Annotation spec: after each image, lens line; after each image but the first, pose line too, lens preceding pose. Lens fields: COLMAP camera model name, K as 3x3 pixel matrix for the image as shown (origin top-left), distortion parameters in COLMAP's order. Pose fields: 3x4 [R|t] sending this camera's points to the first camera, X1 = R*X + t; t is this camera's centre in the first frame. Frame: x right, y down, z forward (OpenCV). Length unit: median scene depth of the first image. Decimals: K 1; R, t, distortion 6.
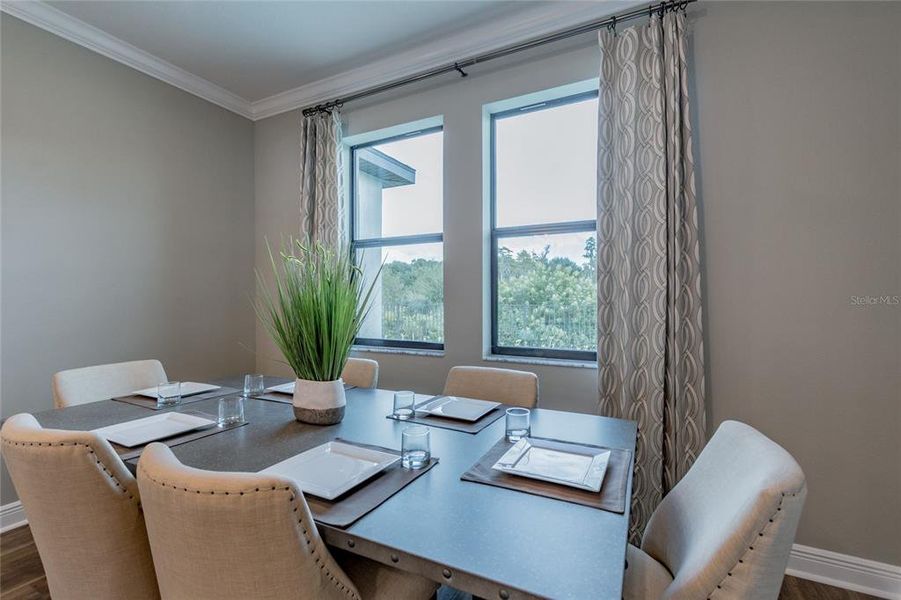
lens RADIAL K [[396.6, 0, 453.3], [0, 396.6, 298.6], [0, 0, 1]] dist [0.001828, -0.000714]
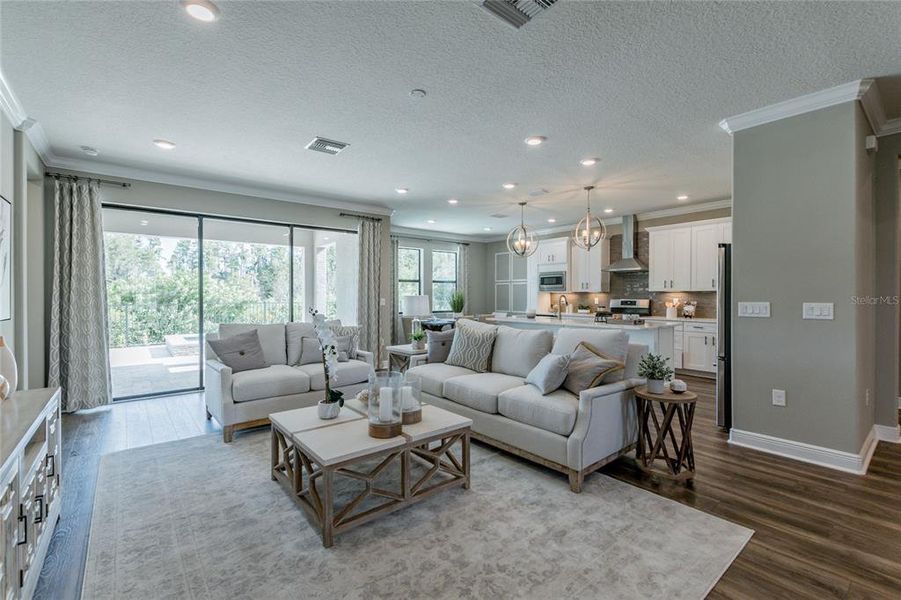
lens RADIAL K [[396.2, 0, 454.6], [0, 396.2, 298.1], [0, 0, 1]] dist [0.010619, -0.006486]
pose [[0.393749, -0.003848, 0.919210, -4.377234], [-0.000430, 0.999990, 0.004371, -0.028006], [-0.919218, -0.002116, 0.393744, -0.951083]]
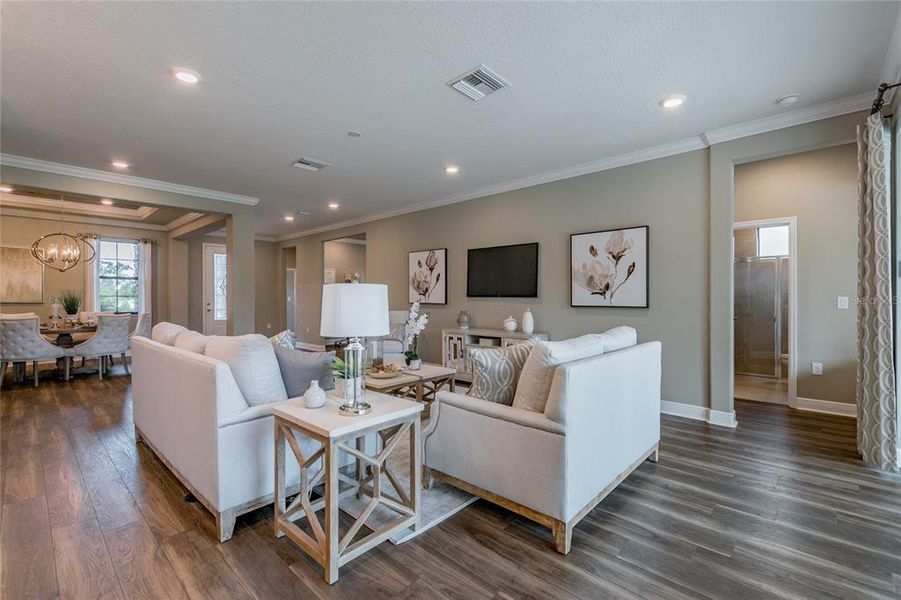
lens RADIAL K [[395.9, 0, 453.2], [0, 395.9, 297.4], [0, 0, 1]] dist [0.011796, -0.006030]
pose [[-0.264407, 0.004210, -0.964402, -1.211939], [0.002548, 0.999990, 0.003667, -0.005526], [0.964408, -0.001487, -0.264415, 0.806859]]
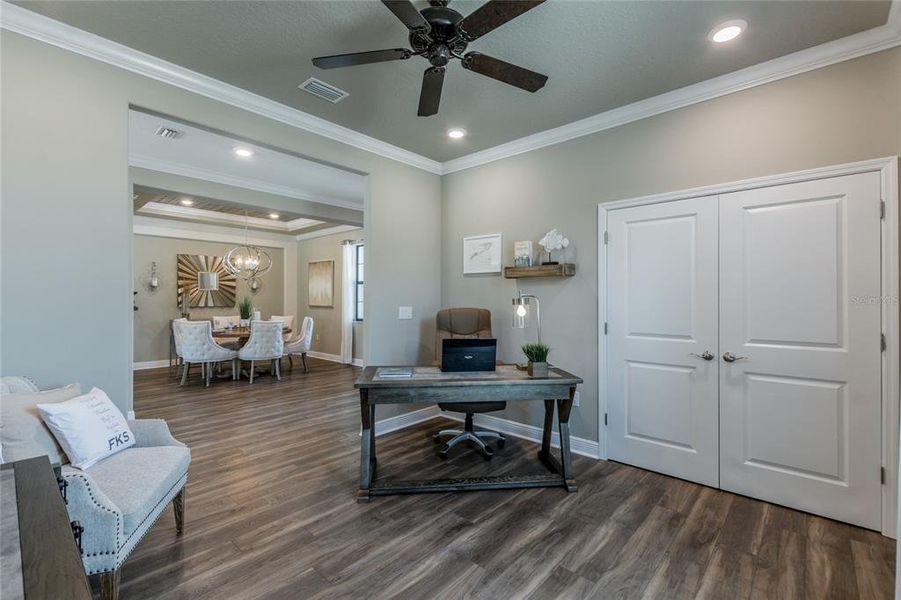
lens RADIAL K [[396.6, 0, 453.3], [0, 396.6, 298.6], [0, 0, 1]] dist [0.001828, -0.000714]
pose [[-0.966794, 0.002853, 0.255540, -6.302338], [0.001434, 0.999982, -0.005740, -0.021614], [-0.255552, -0.005183, -0.966781, -0.214783]]
